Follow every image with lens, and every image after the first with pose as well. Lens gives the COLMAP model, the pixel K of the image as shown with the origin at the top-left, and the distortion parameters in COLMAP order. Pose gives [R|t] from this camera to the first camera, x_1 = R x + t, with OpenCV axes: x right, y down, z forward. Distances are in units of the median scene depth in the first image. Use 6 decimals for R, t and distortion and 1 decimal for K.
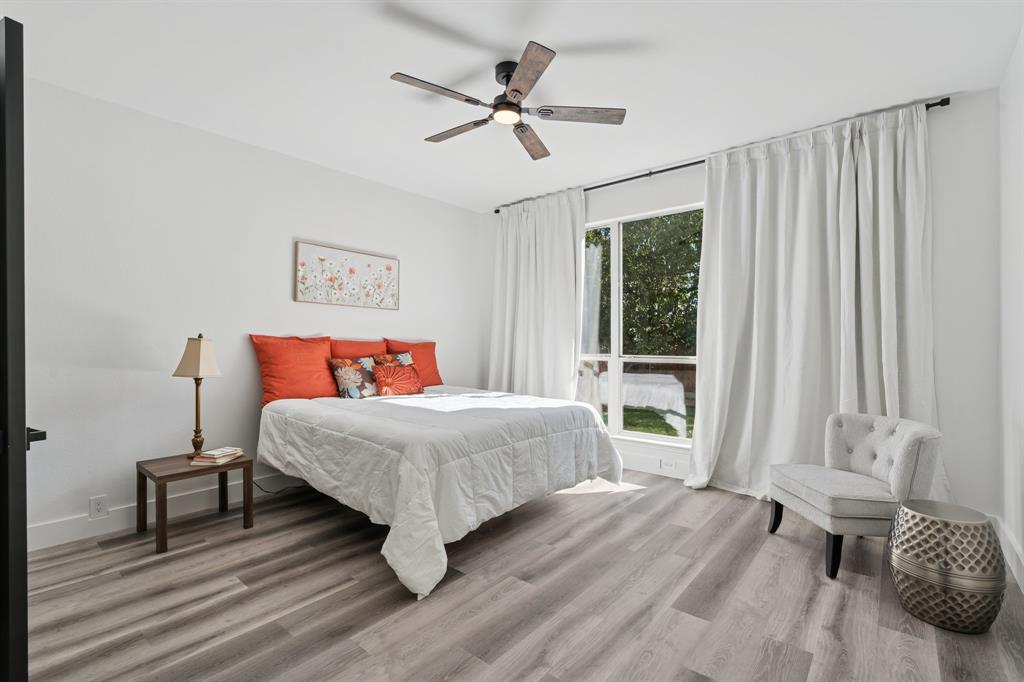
lens RADIAL K [[465.2, 0, 513.5], [0, 465.2, 341.4], [0, 0, 1]] dist [-0.005492, -0.000008]
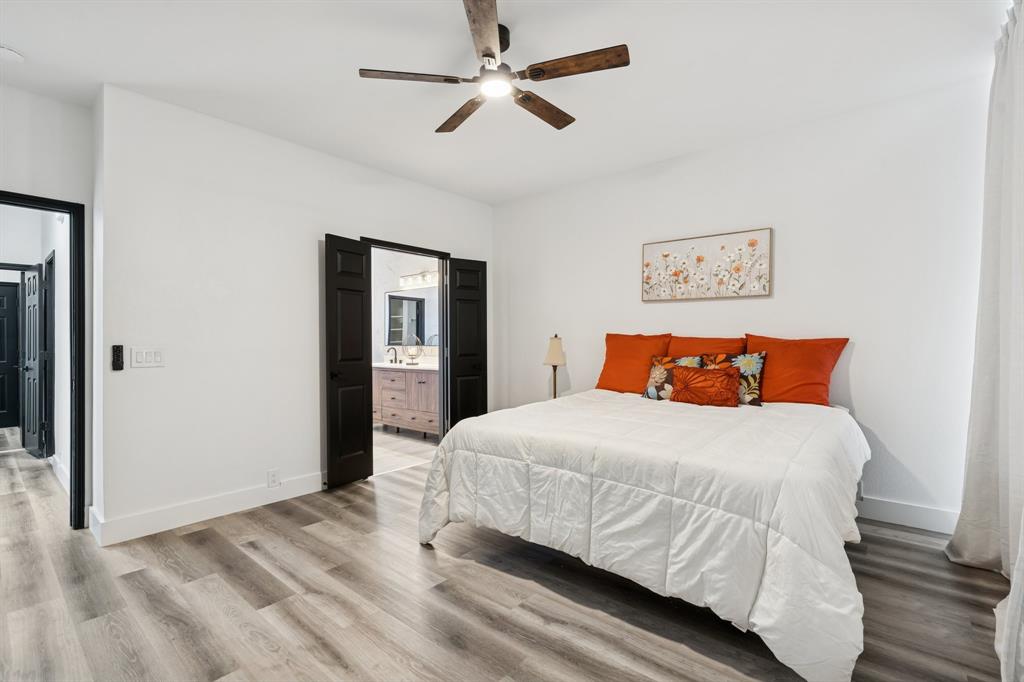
lens RADIAL K [[465.2, 0, 513.7], [0, 465.2, 342.4], [0, 0, 1]] dist [-0.005492, -0.000008]
pose [[-0.013567, 0.004669, -0.999897, 0.577384], [0.009631, 0.999943, 0.004539, 0.000536], [0.999862, -0.009569, -0.013611, 0.687540]]
